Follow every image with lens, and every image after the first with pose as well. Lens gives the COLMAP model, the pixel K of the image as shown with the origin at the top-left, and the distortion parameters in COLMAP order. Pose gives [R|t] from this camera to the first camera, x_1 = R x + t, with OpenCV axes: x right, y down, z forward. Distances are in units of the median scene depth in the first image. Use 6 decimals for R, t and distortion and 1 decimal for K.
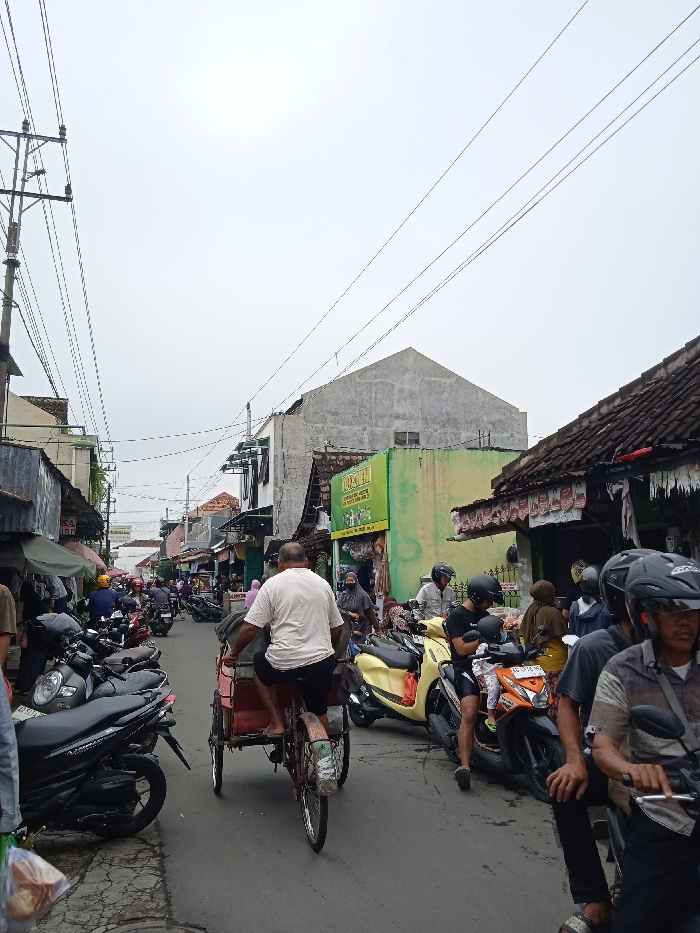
lens RADIAL K [[779.7, 0, 350.0], [0, 779.7, 466.5], [0, 0, 1]] dist [0.048559, -0.026782]
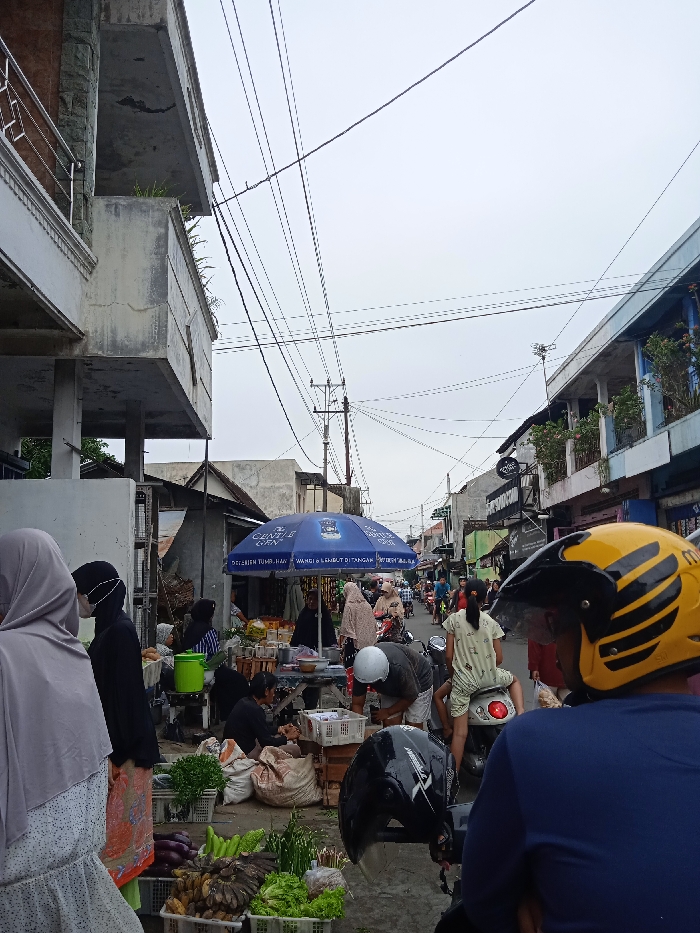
lens RADIAL K [[779.7, 0, 350.0], [0, 779.7, 466.5], [0, 0, 1]] dist [0.048559, -0.026782]
pose [[0.949526, -0.058761, -0.308134, 0.321770], [0.058189, 0.998244, -0.011054, -0.159694], [0.308243, -0.007434, 0.951279, -1.105180]]
